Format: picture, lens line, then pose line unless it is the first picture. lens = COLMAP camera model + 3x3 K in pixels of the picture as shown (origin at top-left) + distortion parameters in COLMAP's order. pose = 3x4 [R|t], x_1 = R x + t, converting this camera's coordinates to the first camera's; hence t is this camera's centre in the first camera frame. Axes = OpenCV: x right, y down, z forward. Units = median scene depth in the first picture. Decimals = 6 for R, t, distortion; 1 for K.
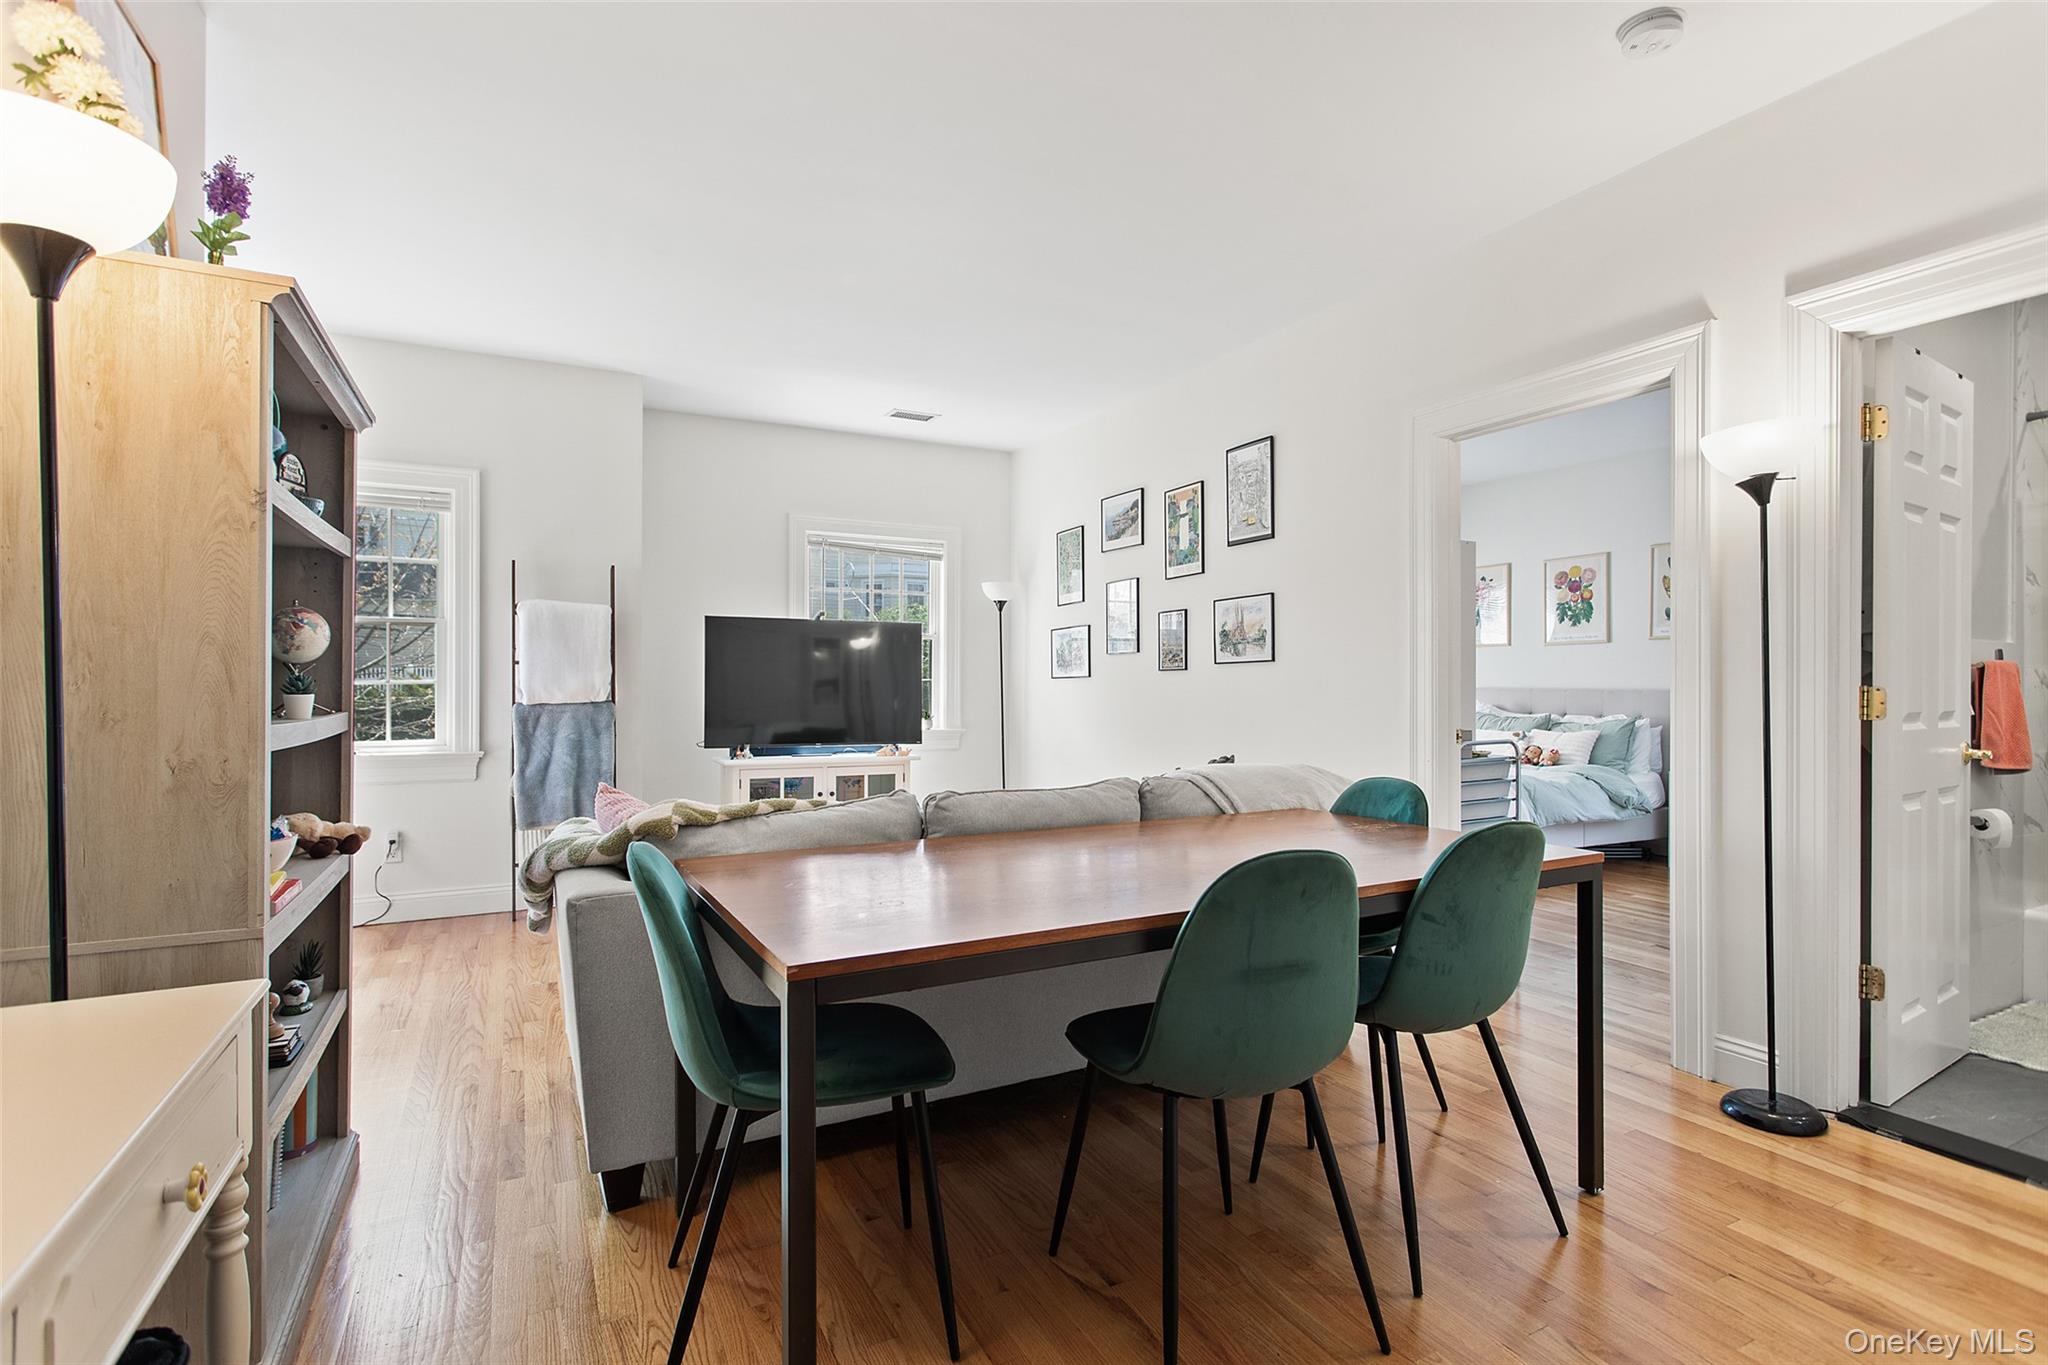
lens RADIAL K [[974.9, 0, 1017.9], [0, 974.9, 689.6], [0, 0, 1]] dist [0.002659, -0.000842]
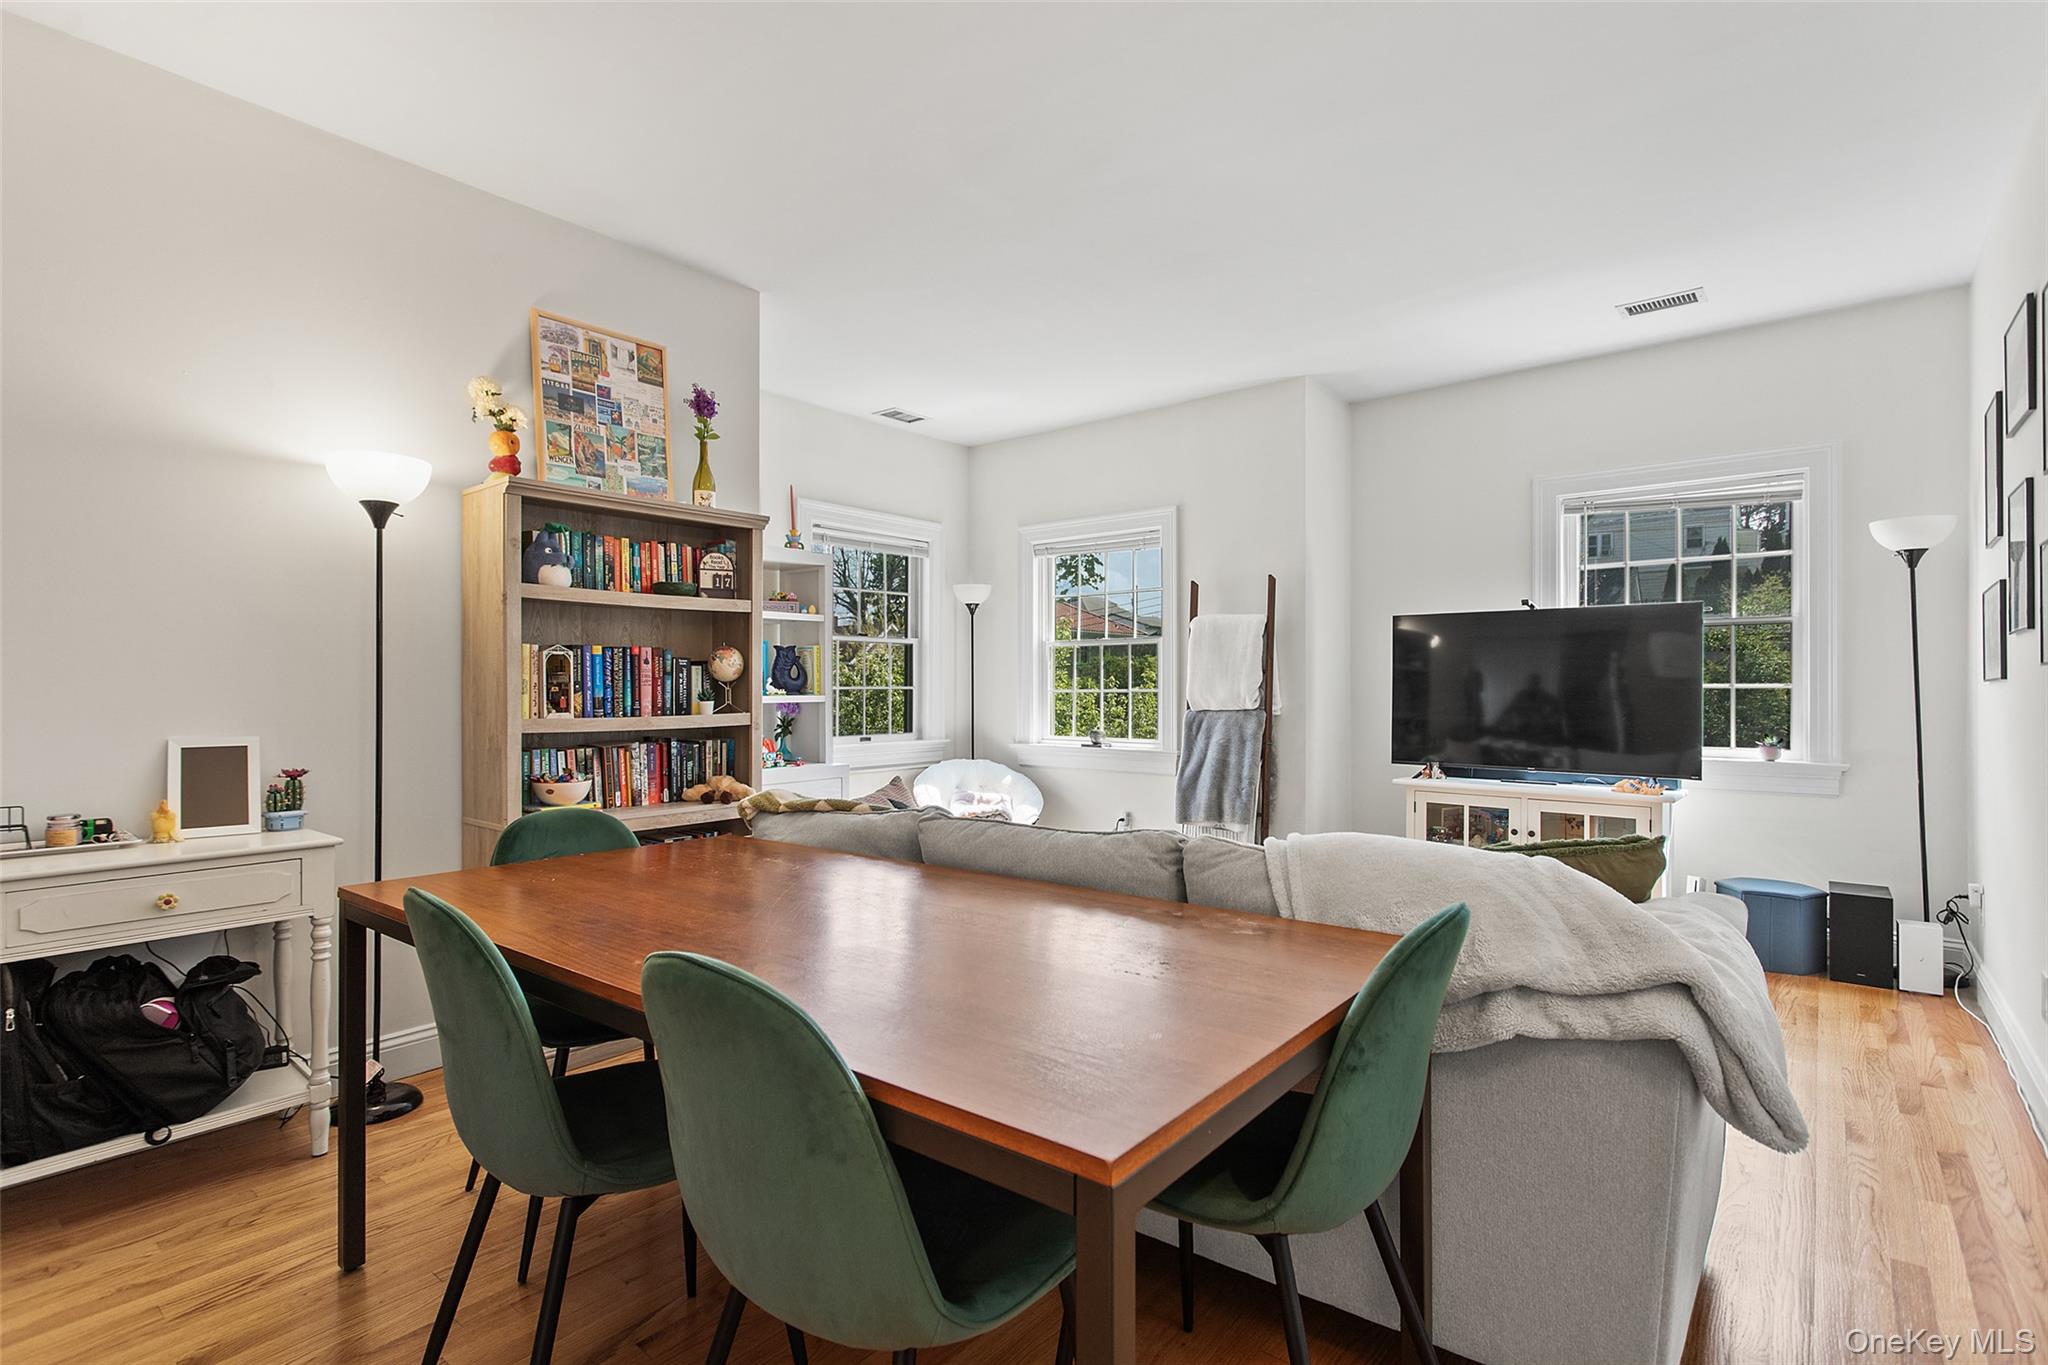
lens RADIAL K [[974.9, 0, 1018.8], [0, 974.9, 681.5], [0, 0, 1]] dist [0.002659, -0.000842]
pose [[0.382263, -0.007676, -0.924022, 0.455480], [-0.002517, 0.999953, -0.009348, -0.007095], [0.924050, 0.005899, 0.382225, 0.405277]]
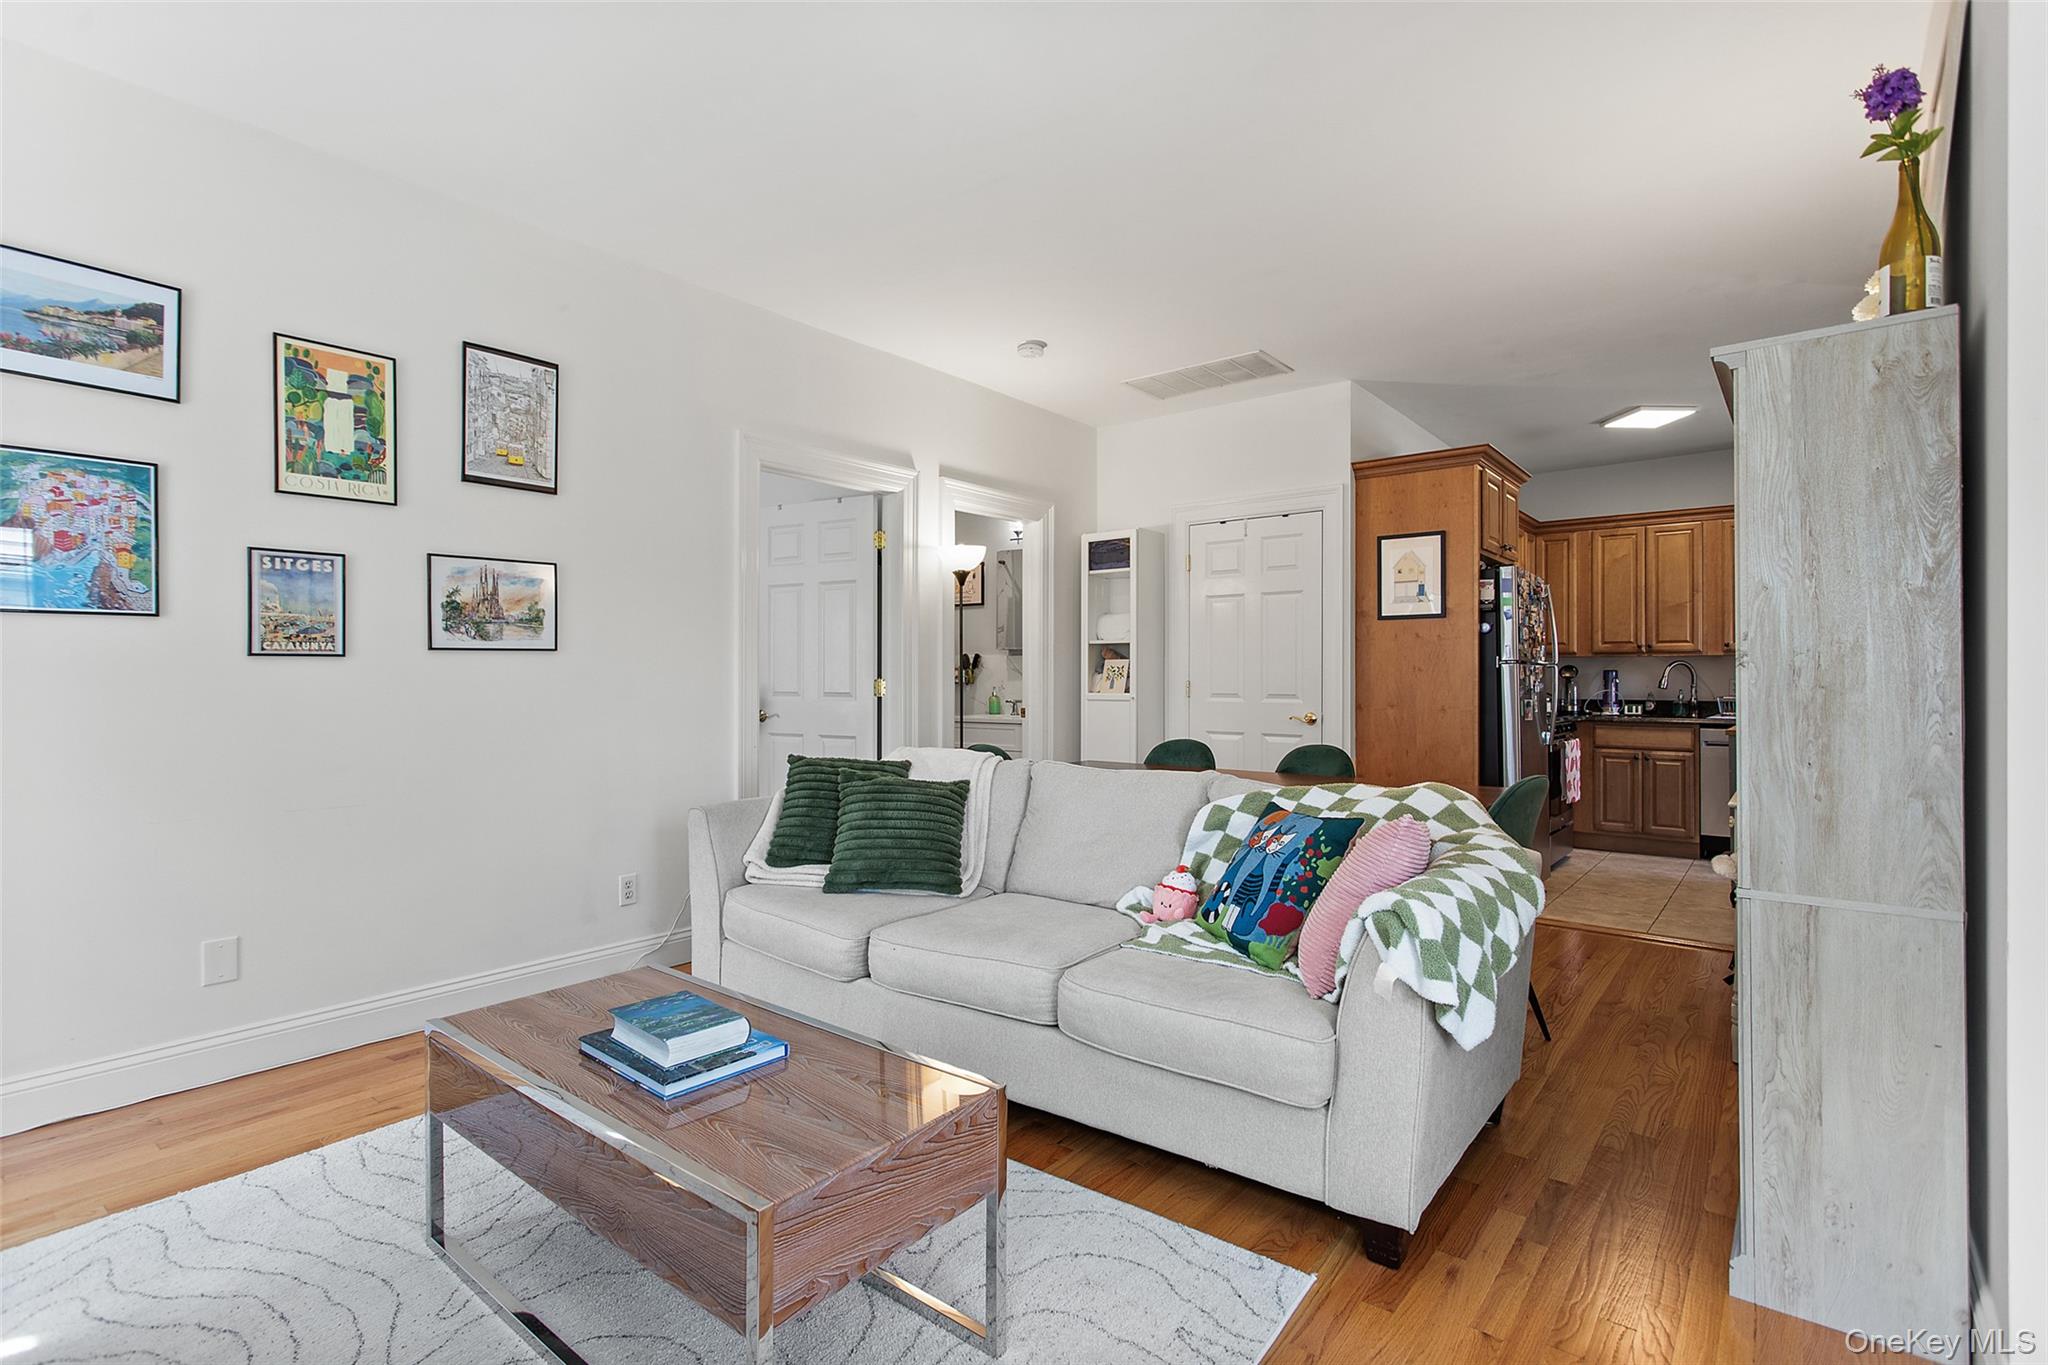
lens RADIAL K [[974.9, 0, 1034.1], [0, 974.9, 673.4], [0, 0, 1]] dist [0.002659, -0.000842]
pose [[-0.411188, 0.000285, 0.911551, -0.599674], [0.002617, 0.999996, 0.000868, -0.010128], [-0.911547, 0.002743, -0.411187, 0.945850]]
